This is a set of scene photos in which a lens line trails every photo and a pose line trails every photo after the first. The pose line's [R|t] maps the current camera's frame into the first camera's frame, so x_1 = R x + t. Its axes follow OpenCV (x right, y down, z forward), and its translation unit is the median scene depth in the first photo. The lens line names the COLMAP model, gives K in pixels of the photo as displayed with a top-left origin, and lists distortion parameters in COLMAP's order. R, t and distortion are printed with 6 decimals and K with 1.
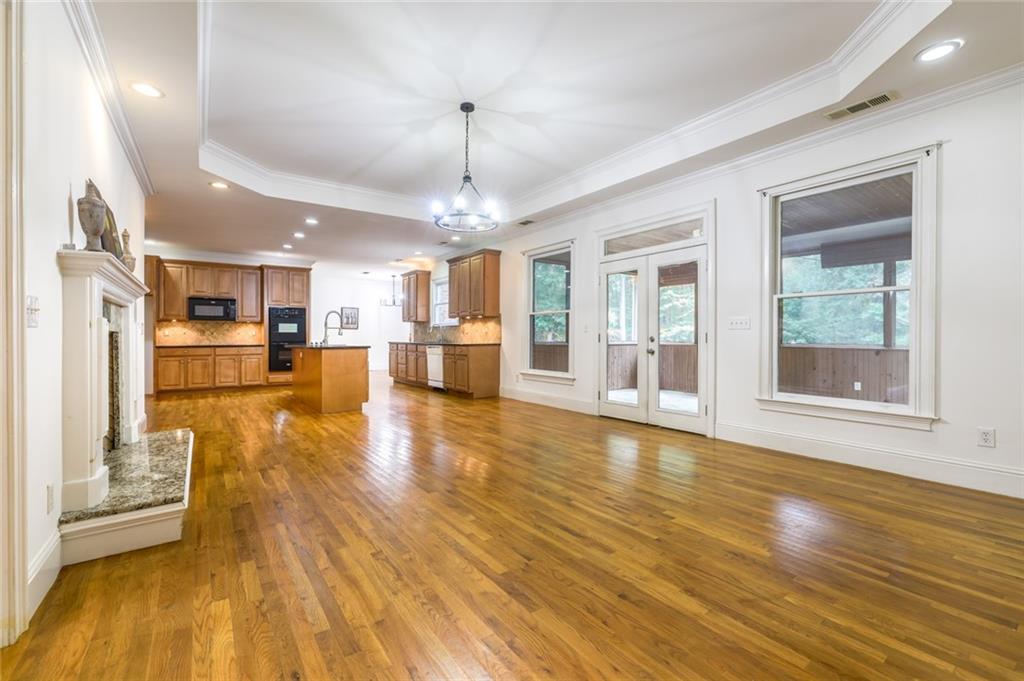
lens RADIAL K [[438.3, 0, 511.9], [0, 438.3, 338.0], [0, 0, 1]] dist [-0.013076, 0.003918]
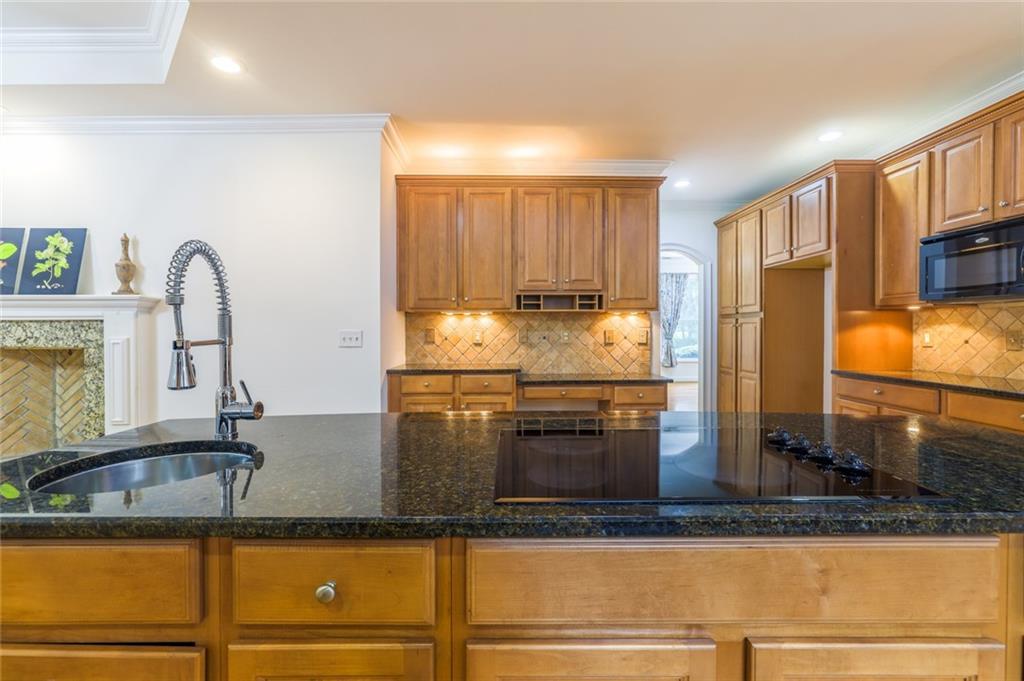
lens RADIAL K [[438.3, 0, 509.9], [0, 438.3, 332.7], [0, 0, 1]] dist [-0.013076, 0.003918]
pose [[-0.586025, 0.010753, -0.810222, -0.263015], [0.001193, 0.999922, 0.012408, -0.023404], [0.810292, 0.006305, -0.585992, 0.953780]]
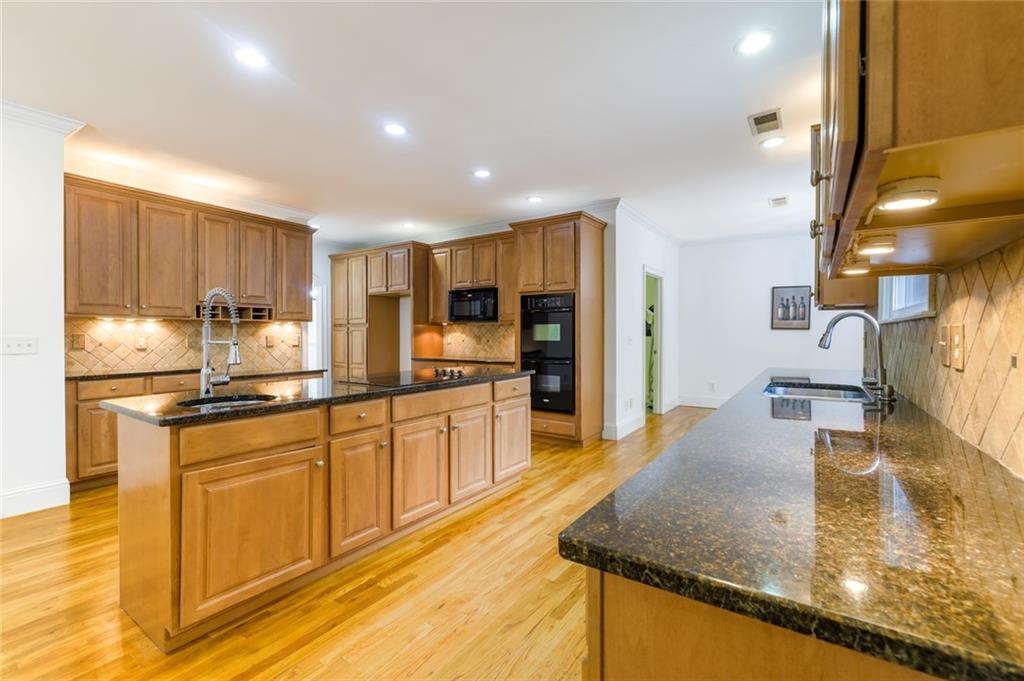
lens RADIAL K [[438.3, 0, 508.9], [0, 438.3, 336.9], [0, 0, 1]] dist [-0.013076, 0.003918]
pose [[0.324005, 0.009498, -0.946008, -0.020442], [-0.003280, 0.999955, 0.008916, -0.024971], [0.946050, 0.000214, 0.324021, 0.874930]]
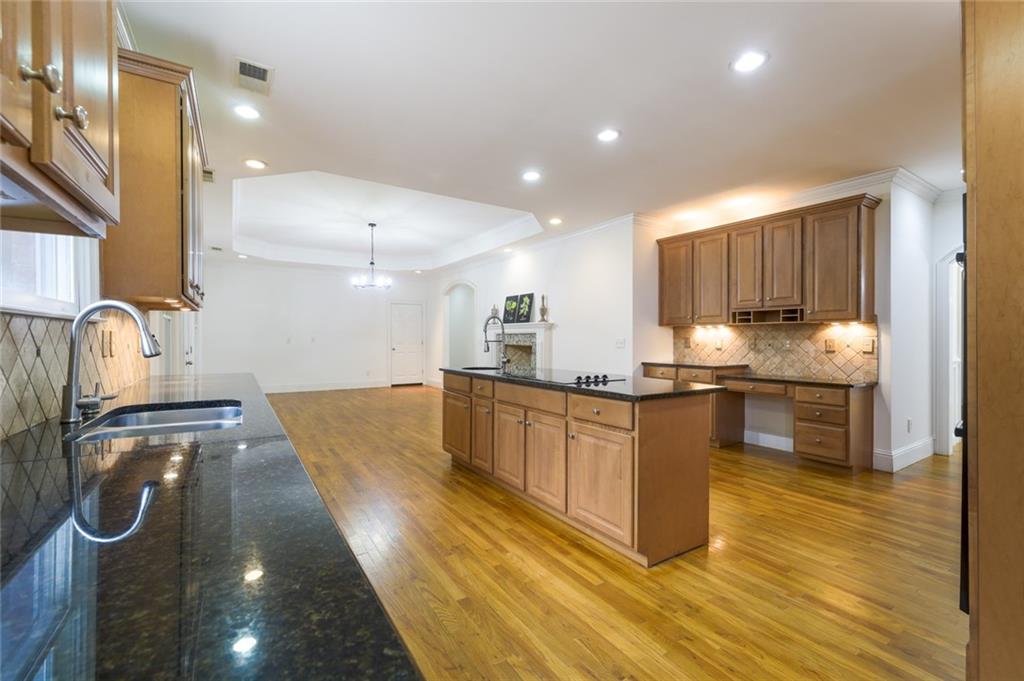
lens RADIAL K [[438.3, 0, 513.5], [0, 438.3, 341.1], [0, 0, 1]] dist [-0.013076, 0.003918]
pose [[-0.998011, 0.001456, 0.063021, -0.375194], [0.002121, 0.999943, 0.010494, -0.024141], [-0.063002, 0.010607, -0.997957, 1.320673]]
